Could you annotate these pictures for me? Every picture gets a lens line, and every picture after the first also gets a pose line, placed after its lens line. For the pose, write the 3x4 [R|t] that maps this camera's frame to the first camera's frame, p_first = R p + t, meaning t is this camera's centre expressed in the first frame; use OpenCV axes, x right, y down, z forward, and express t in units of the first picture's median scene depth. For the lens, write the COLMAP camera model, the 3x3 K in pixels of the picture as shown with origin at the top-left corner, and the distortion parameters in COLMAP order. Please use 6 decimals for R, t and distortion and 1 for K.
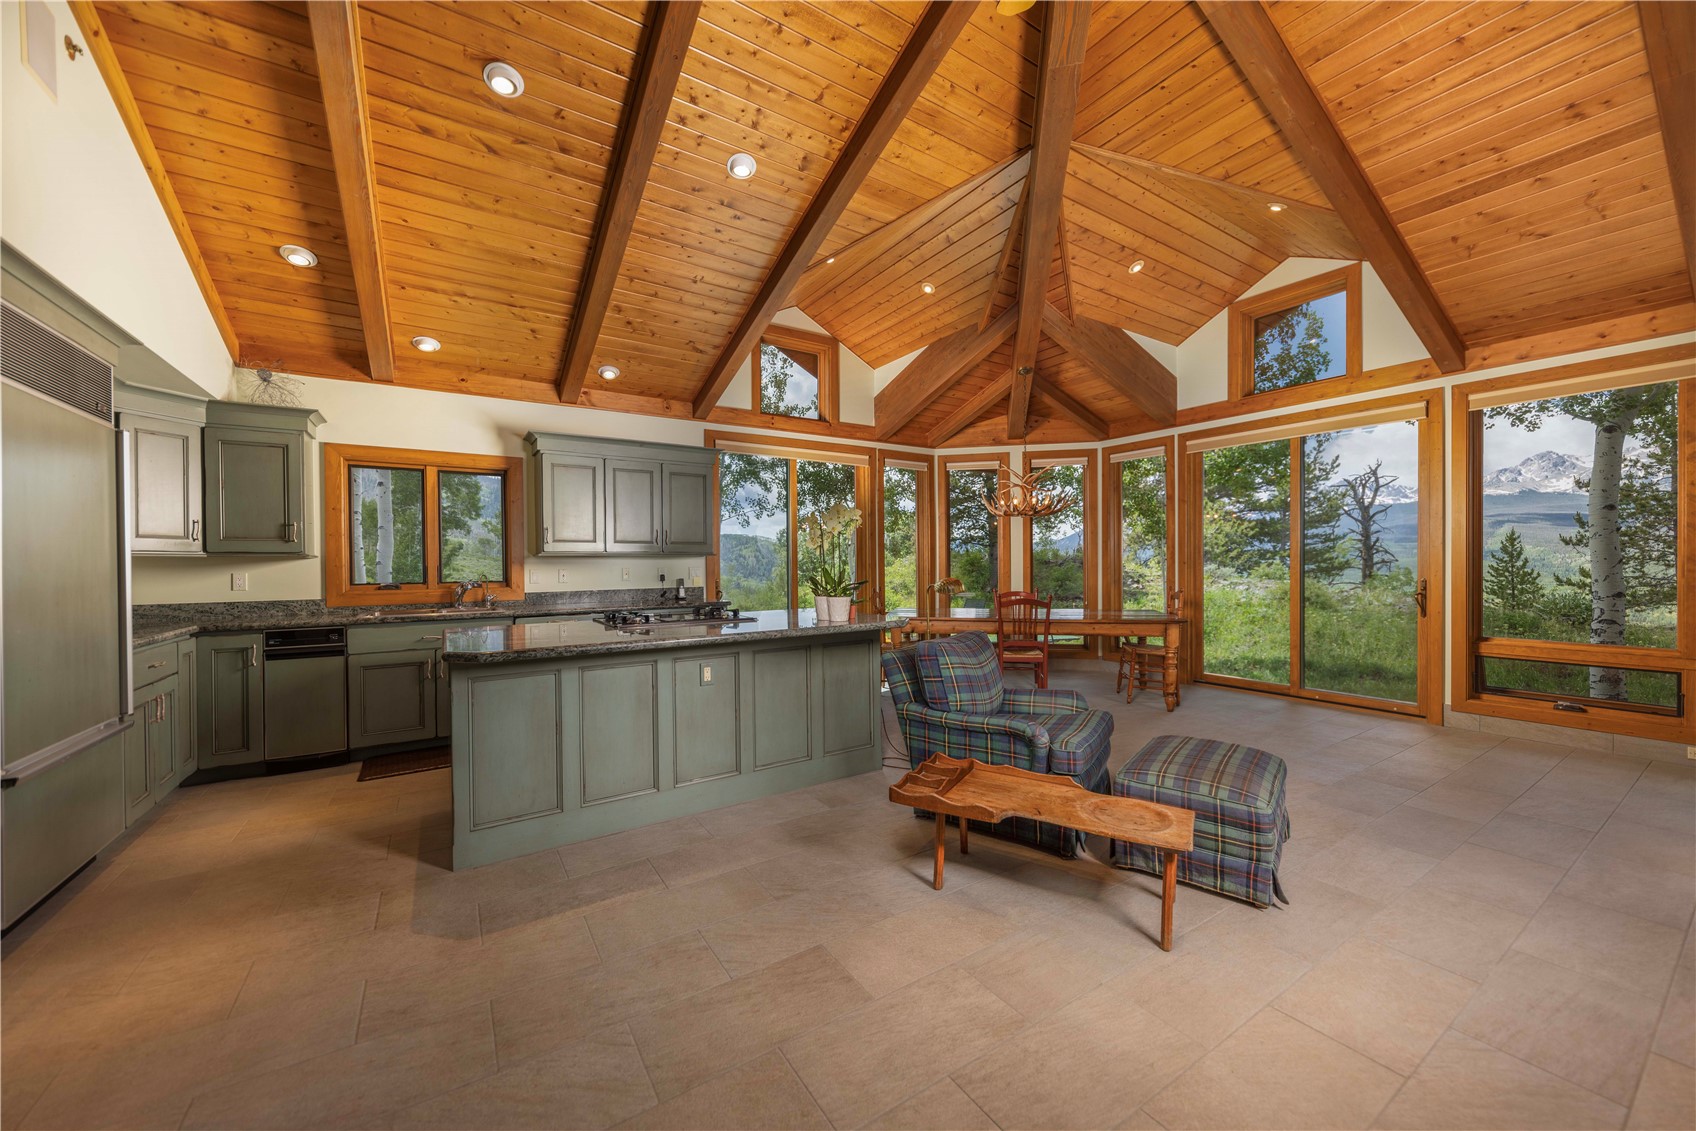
lens RADIAL K [[618.3, 0, 840.3], [0, 618.3, 566.2], [0, 0, 1]] dist [-0.001144, -0.000034]
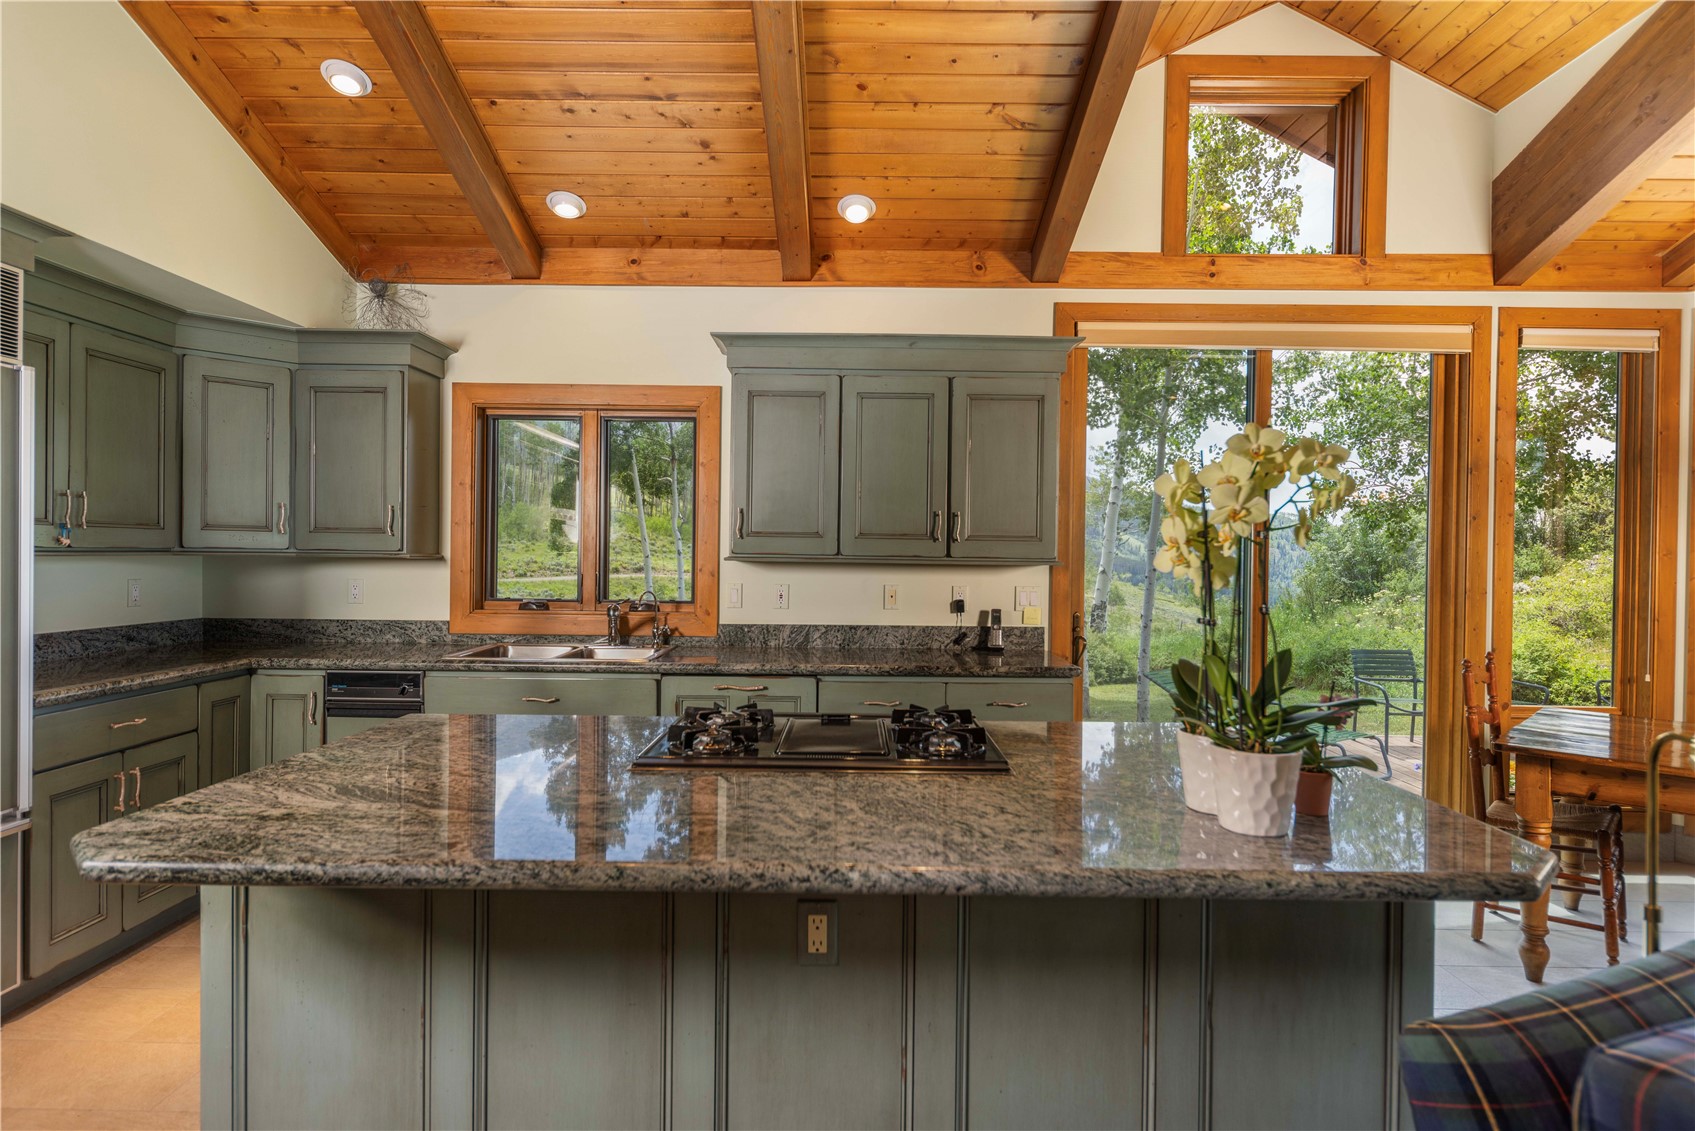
lens RADIAL K [[924.4, 0, 850.7], [0, 924.4, 566.3], [0, 0, 1]] dist [0.007835, 0.000142]
pose [[0.841094, 0.027070, -0.540211, 0.045536], [-0.022688, 0.999634, 0.014768, -0.022919], [0.540413, -0.000165, 0.841400, 0.313584]]
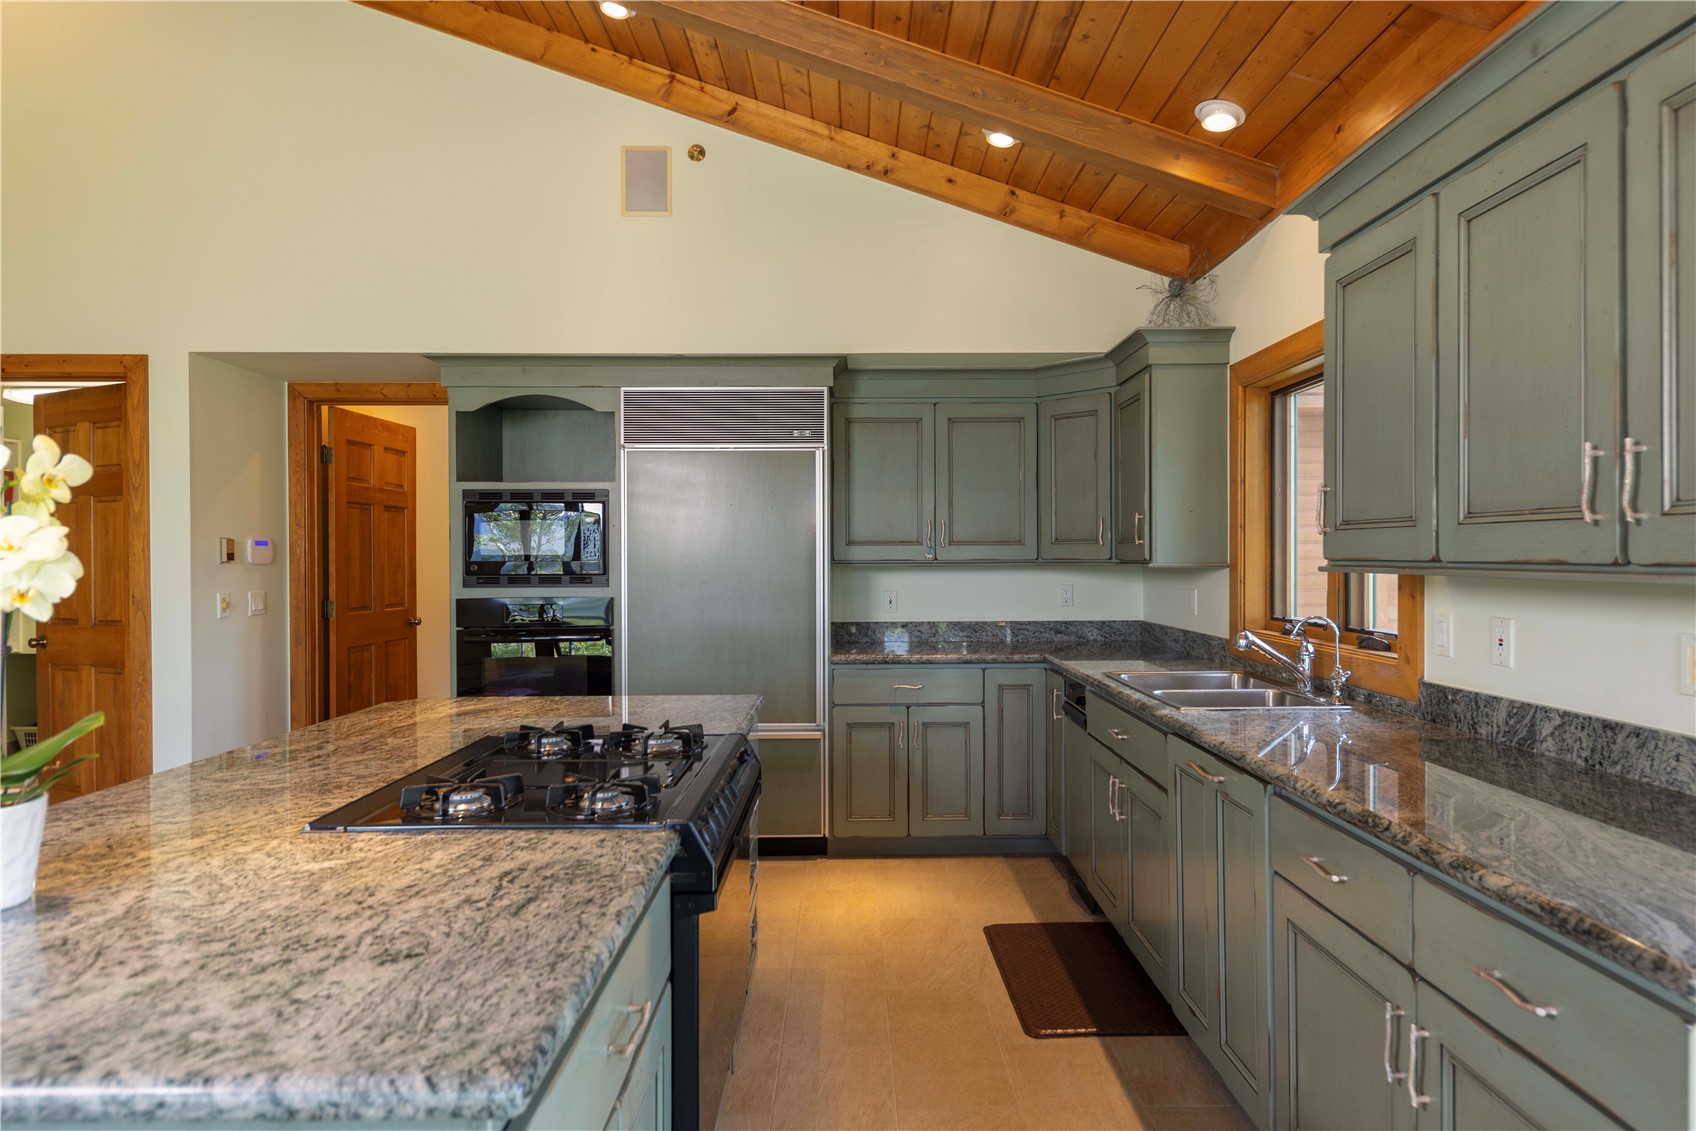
lens RADIAL K [[924.9, 0, 850.3], [0, 924.9, 568.9], [0, 0, 1]] dist [0.007835, 0.000142]
pose [[-0.539021, 0.019842, -0.842059, 0.059754], [0.002876, 0.999760, 0.021717, -0.025022], [0.842288, 0.009284, -0.538949, 0.885149]]
